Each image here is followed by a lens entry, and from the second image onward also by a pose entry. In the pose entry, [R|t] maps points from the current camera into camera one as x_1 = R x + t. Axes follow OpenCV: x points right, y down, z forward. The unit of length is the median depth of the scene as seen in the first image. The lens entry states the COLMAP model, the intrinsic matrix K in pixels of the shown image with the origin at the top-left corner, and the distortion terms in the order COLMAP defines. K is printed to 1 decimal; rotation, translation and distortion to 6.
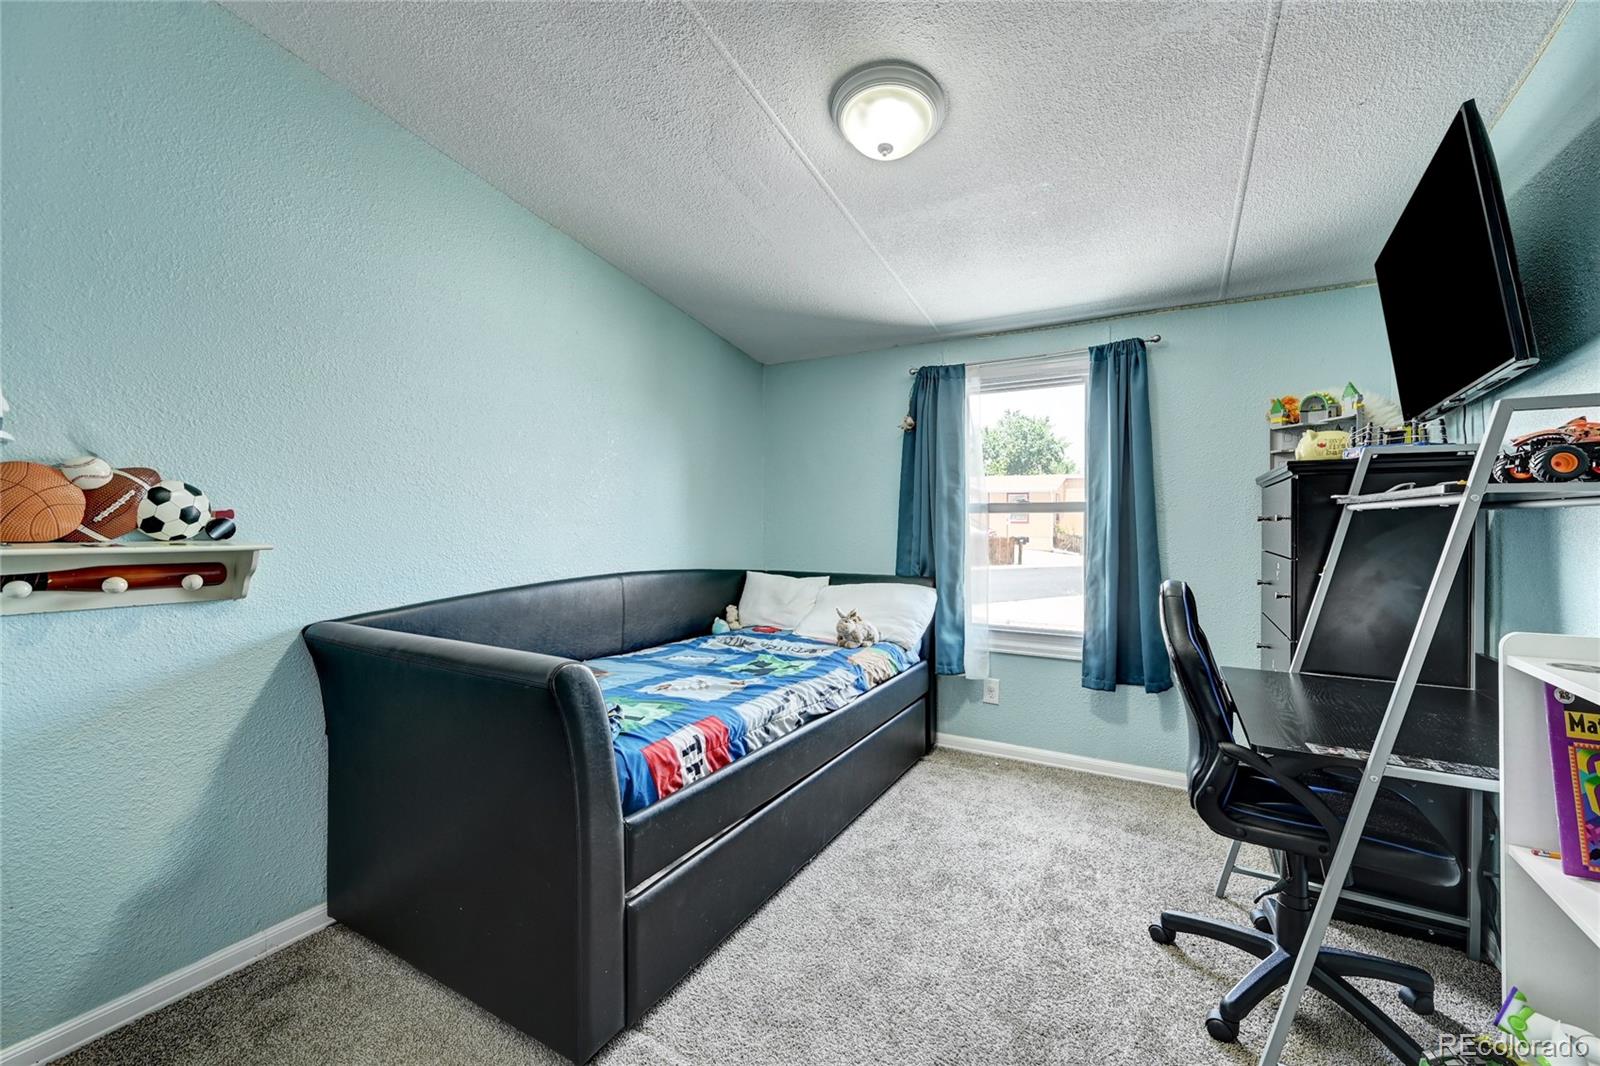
lens RADIAL K [[625.6, 0, 805.1], [0, 625.6, 528.4], [0, 0, 1]] dist [0.000289, 0.000021]
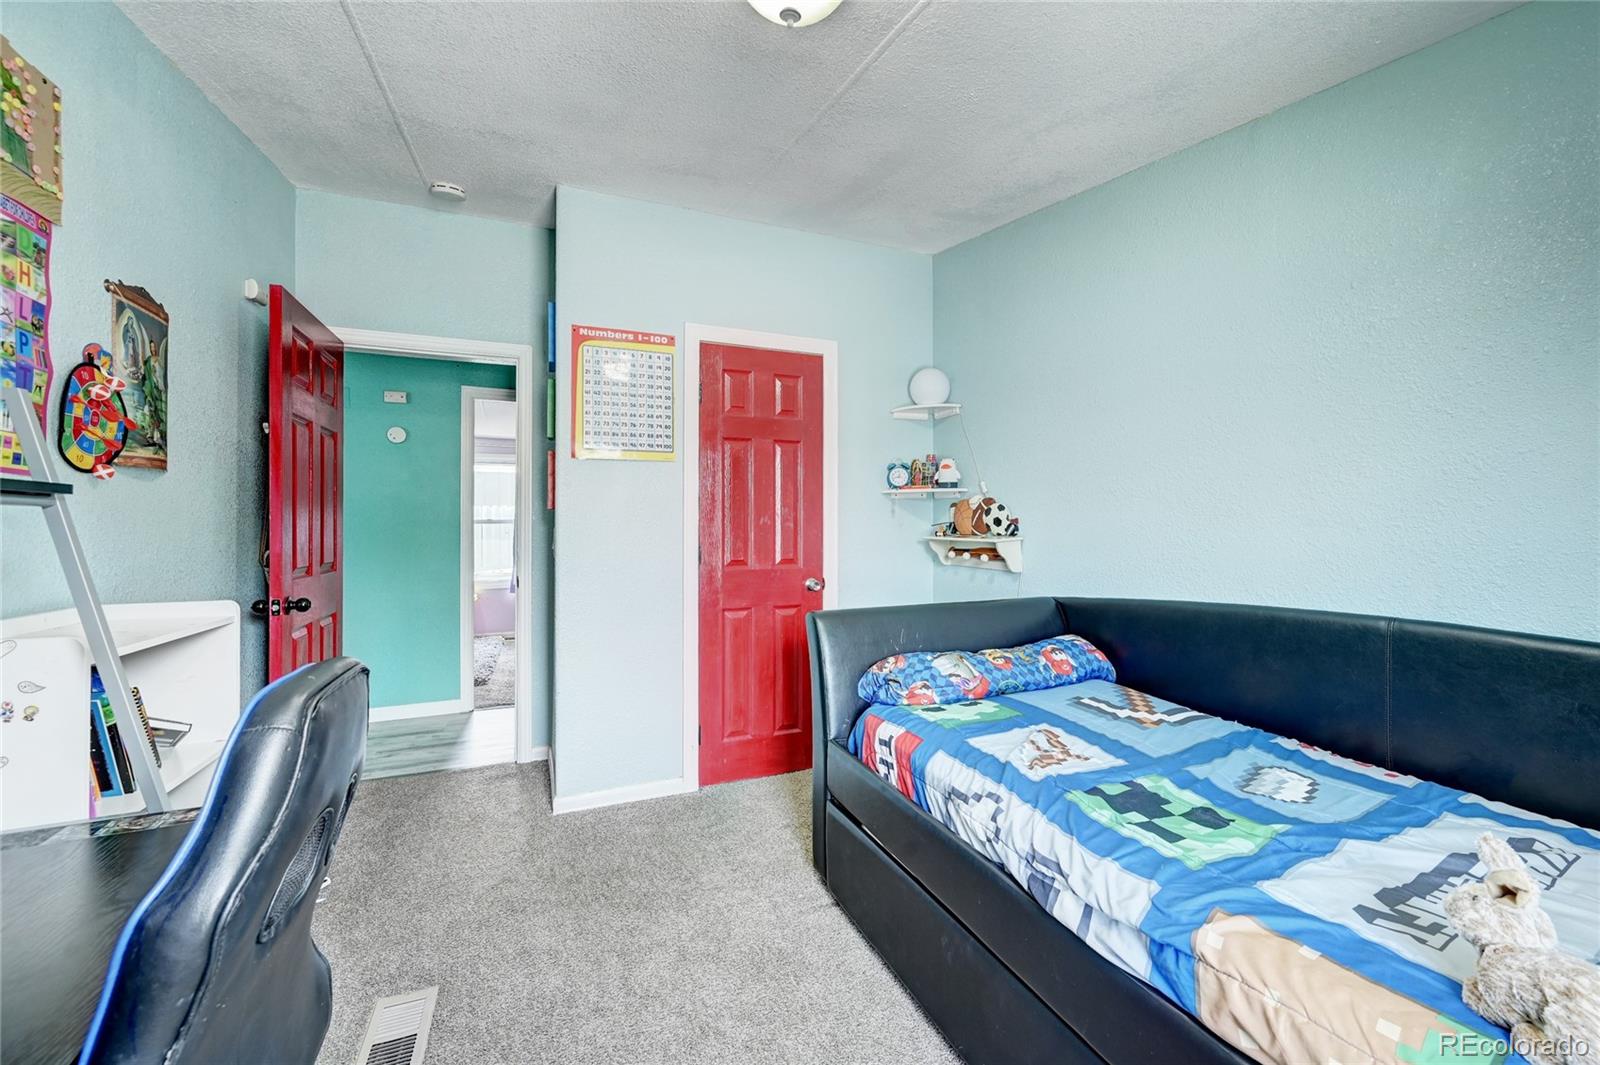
lens RADIAL K [[625.6, 0, 805.1], [0, 625.6, 527.9], [0, 0, 1]] dist [0.000289, 0.000021]
pose [[-0.621236, -0.000437, -0.783623, 0.763679], [-0.002326, 0.999996, 0.001287, -0.003990], [0.783620, 0.002622, -0.621235, 1.654891]]
